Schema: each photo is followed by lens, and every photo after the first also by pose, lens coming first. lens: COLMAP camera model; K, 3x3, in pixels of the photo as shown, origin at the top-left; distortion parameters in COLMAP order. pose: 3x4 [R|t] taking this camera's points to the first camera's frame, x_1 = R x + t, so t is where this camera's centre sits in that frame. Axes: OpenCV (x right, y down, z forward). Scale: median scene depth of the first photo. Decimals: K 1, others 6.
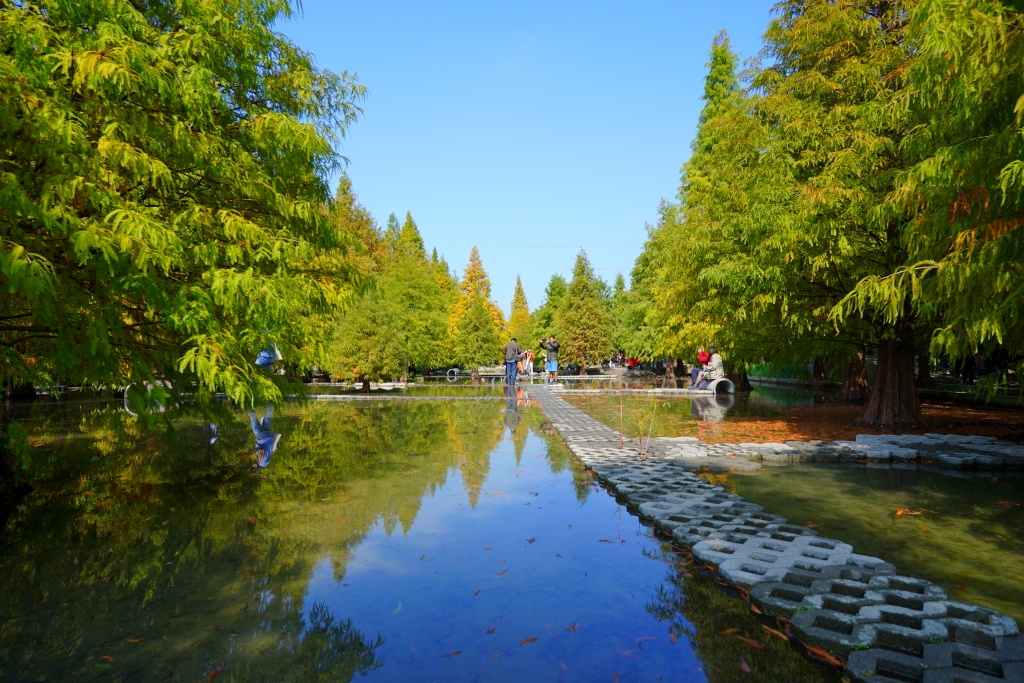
lens RADIAL K [[588.9, 0, 510.2], [0, 588.9, 344.0], [0, 0, 1]] dist [-0.001541, -0.000018]
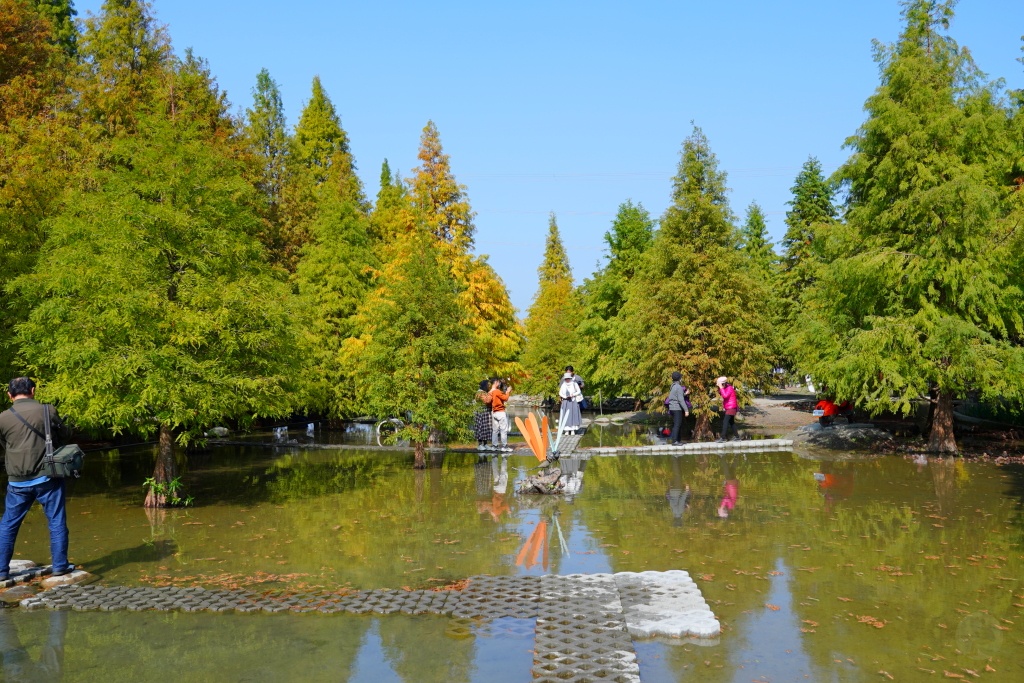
lens RADIAL K [[900.7, 0, 512.9], [0, 900.7, 338.5], [0, 0, 1]] dist [0.017637, 0.004025]
pose [[0.999131, -0.009729, -0.040541, 0.018253], [0.009764, 0.999952, 0.000656, -0.016541], [0.040533, -0.001052, 0.999178, 0.373858]]
